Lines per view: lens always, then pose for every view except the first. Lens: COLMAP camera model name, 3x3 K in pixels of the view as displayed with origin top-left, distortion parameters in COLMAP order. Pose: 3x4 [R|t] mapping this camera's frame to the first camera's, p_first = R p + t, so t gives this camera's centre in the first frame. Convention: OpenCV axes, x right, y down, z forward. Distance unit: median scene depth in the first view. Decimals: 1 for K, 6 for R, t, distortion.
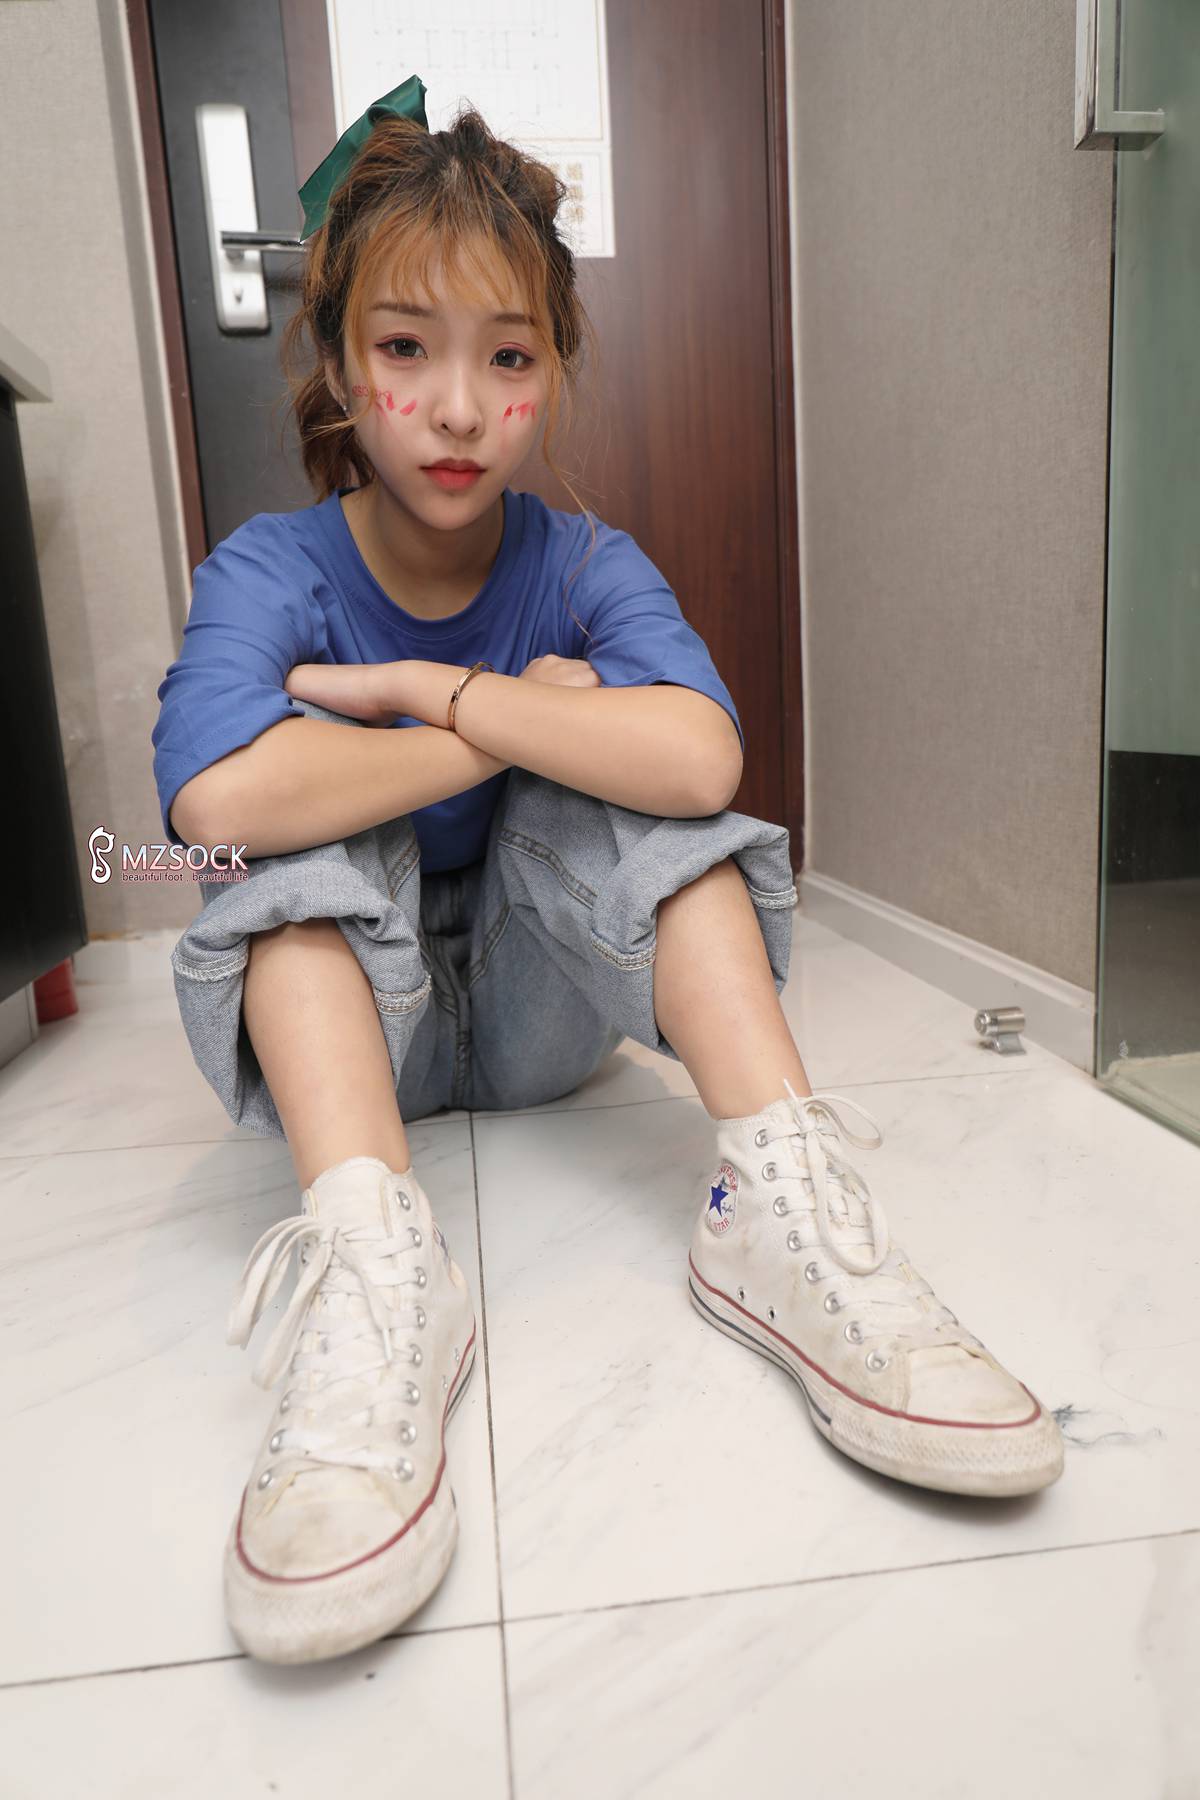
lens RADIAL K [[1162.2, 0, 592.7], [0, 1162.2, 904.0], [0, 0, 1]] dist [-0.000703, 0.000144]
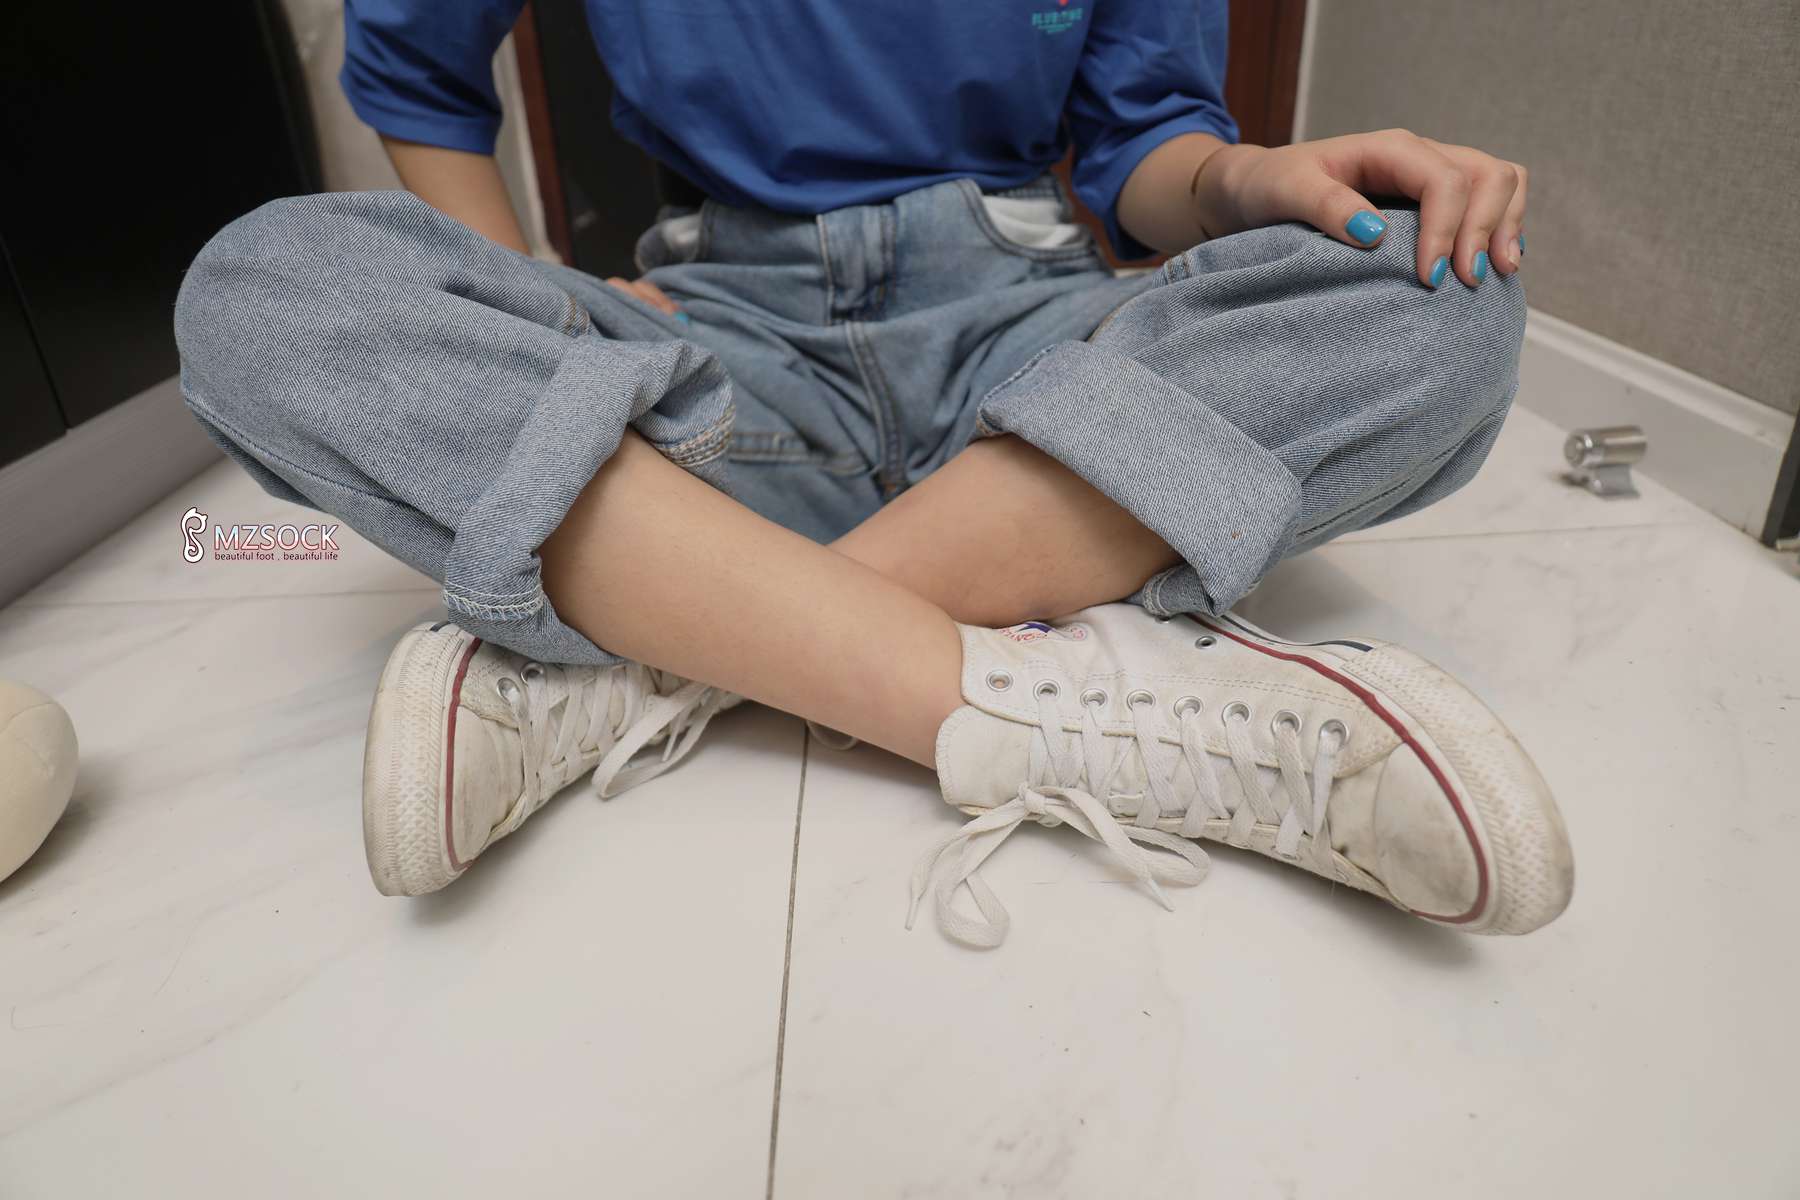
lens RADIAL K [[1144.7, 0, 833.0], [0, 1144.7, 643.3], [0, 0, 1]] dist [-0.000598, -0.024860]
pose [[0.989162, 0.042212, -0.140629, 0.004264], [0.003120, 0.951524, 0.307559, 0.004919], [0.146794, -0.304665, 0.941080, 0.267816]]
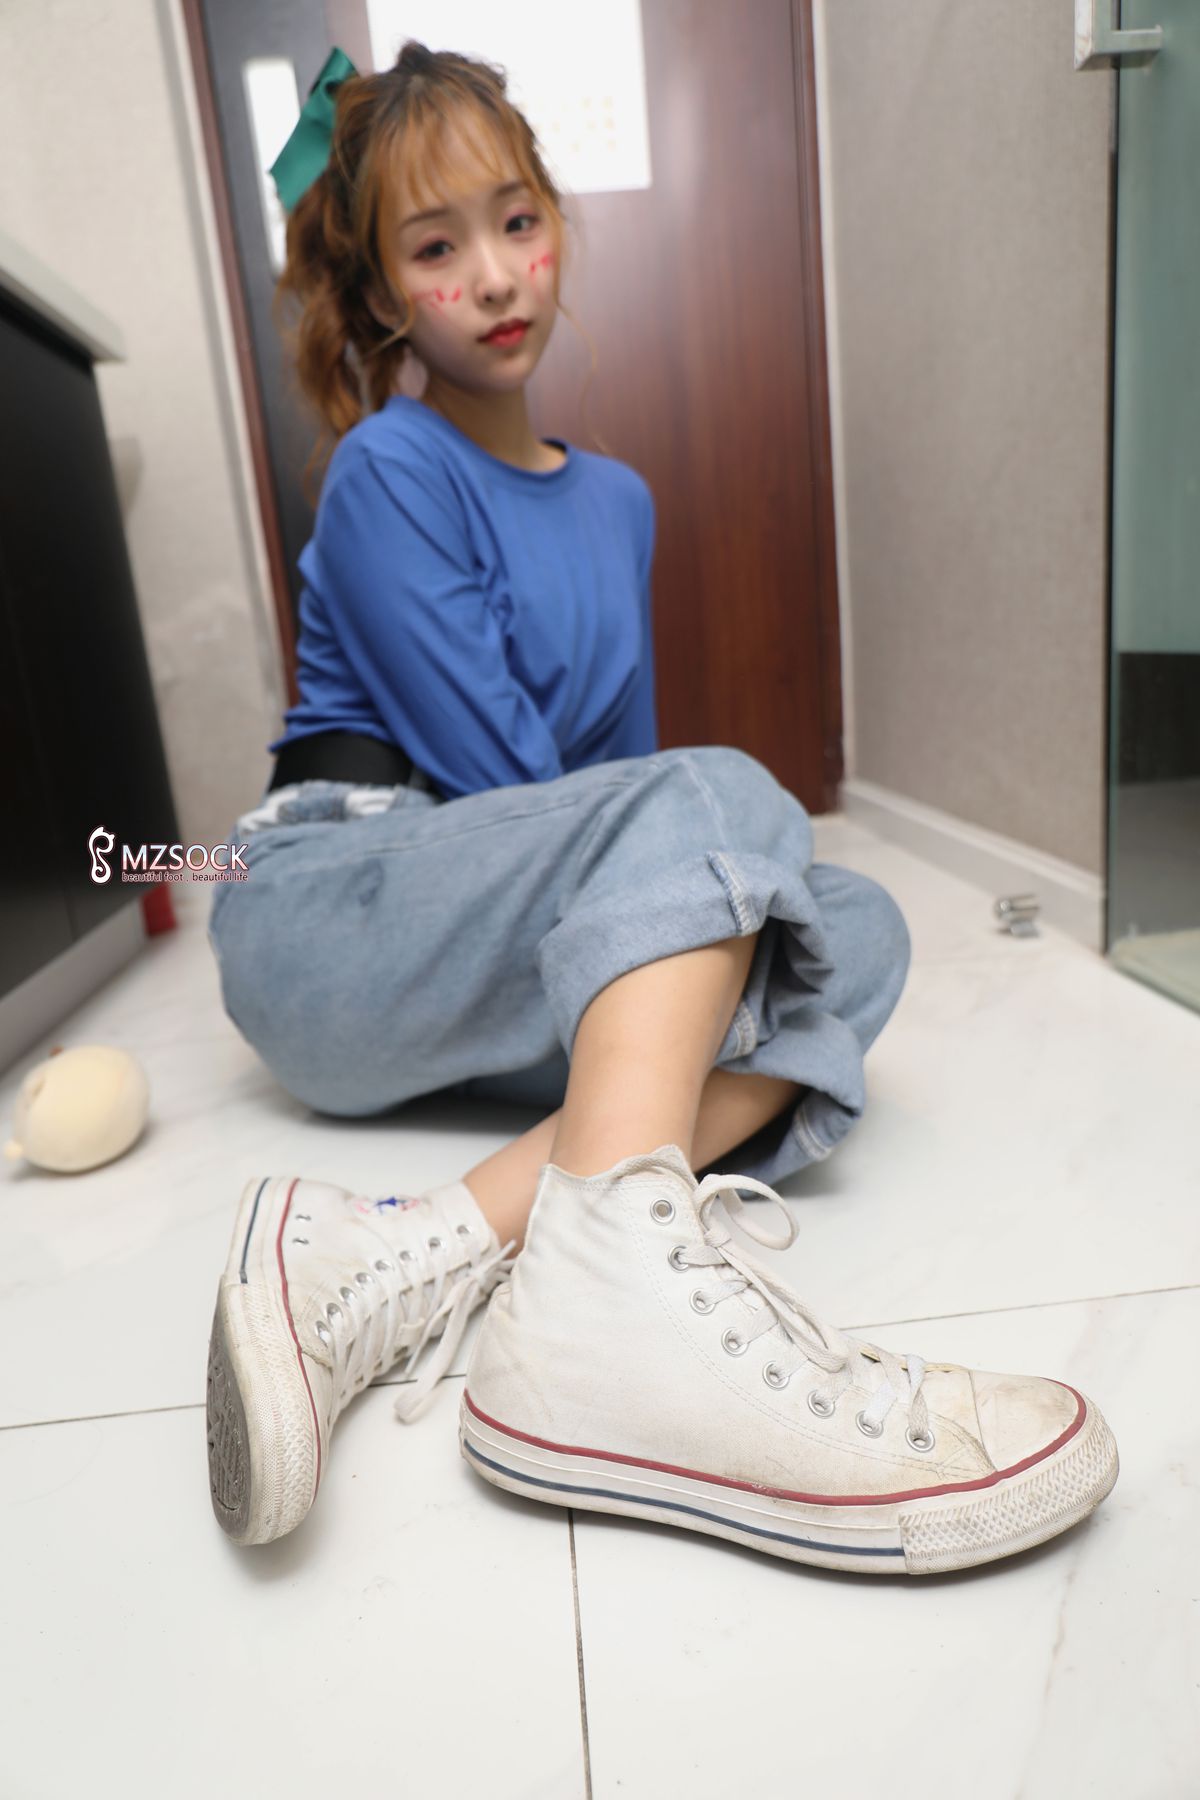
lens RADIAL K [[1154.0, 0, 596.3], [0, 1154.0, 904.5], [0, 0, 1]] dist [-0.003659, 0.004040]
pose [[0.998102, -0.027082, -0.055308, 0.017437], [0.030693, 0.997379, 0.065520, 0.014544], [0.053389, -0.067093, 0.996317, -0.088965]]
